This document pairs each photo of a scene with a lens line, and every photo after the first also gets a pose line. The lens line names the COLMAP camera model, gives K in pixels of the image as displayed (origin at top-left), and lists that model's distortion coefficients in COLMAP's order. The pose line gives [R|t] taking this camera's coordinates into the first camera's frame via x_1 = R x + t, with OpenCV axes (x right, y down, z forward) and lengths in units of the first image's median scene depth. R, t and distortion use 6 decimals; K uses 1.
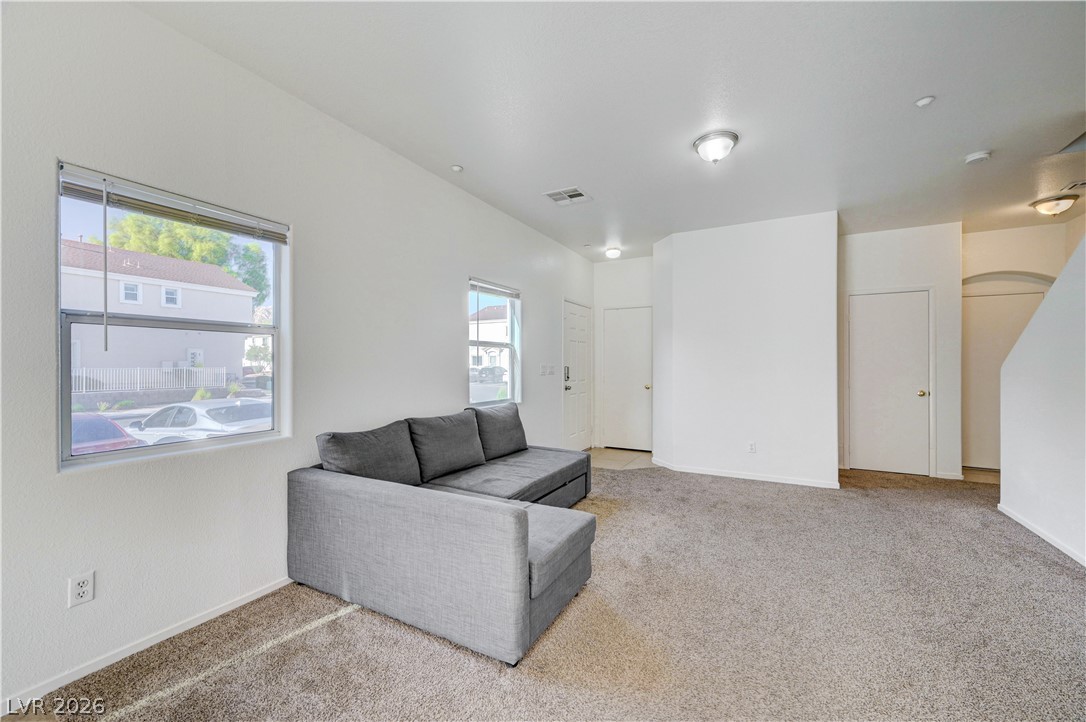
lens RADIAL K [[430.3, 0, 544.5], [0, 430.3, 369.0], [0, 0, 1]] dist [-0.002330, 0.000404]
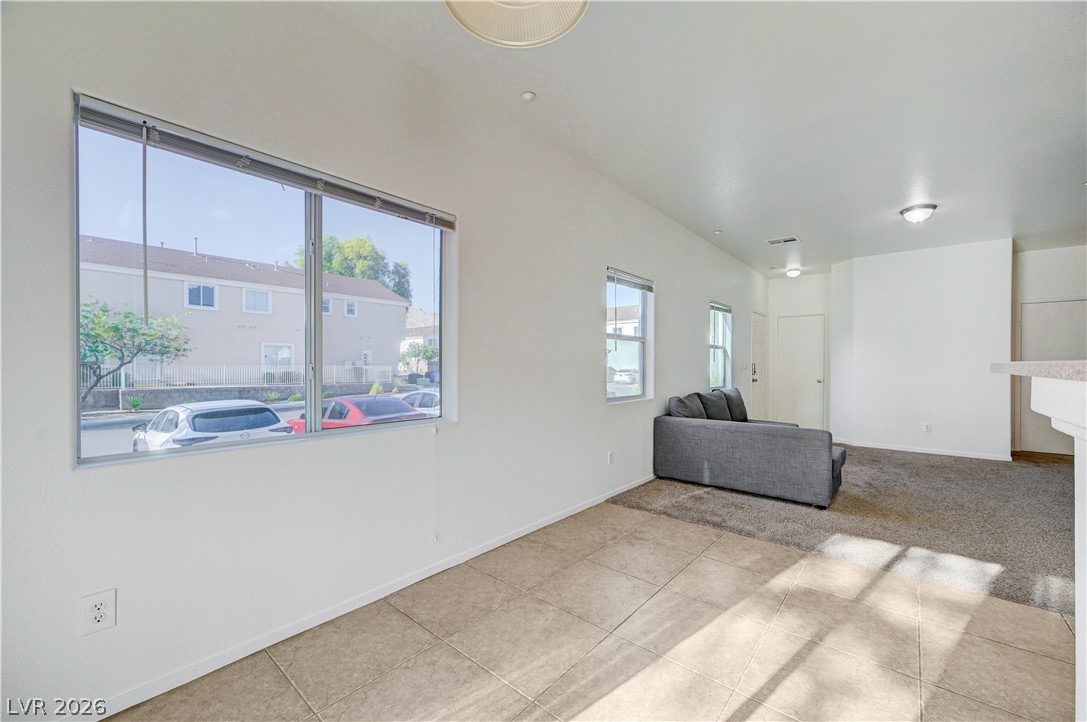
lens RADIAL K [[430.7, 0, 542.6], [0, 430.7, 370.5], [0, 0, 1]] dist [-0.002330, 0.000404]
pose [[0.977831, 0.007976, -0.209242, -0.353273], [-0.007826, 0.999968, 0.001545, 0.021991], [0.209247, 0.000127, 0.977863, -0.459251]]
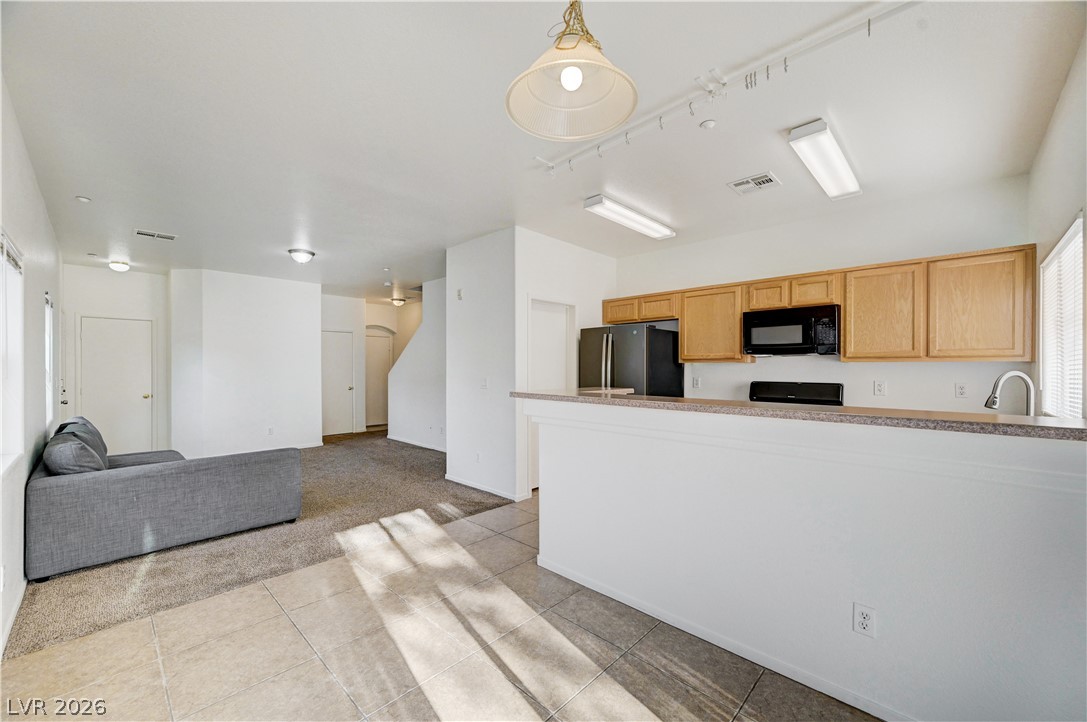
lens RADIAL K [[430.7, 0, 545.7], [0, 430.7, 364.8], [0, 0, 1]] dist [-0.002330, 0.000404]
pose [[0.259790, 0.003278, 0.965659, -0.683536], [0.012765, 0.999895, -0.006828, -0.020230], [-0.965581, 0.014100, 0.259721, -0.288648]]
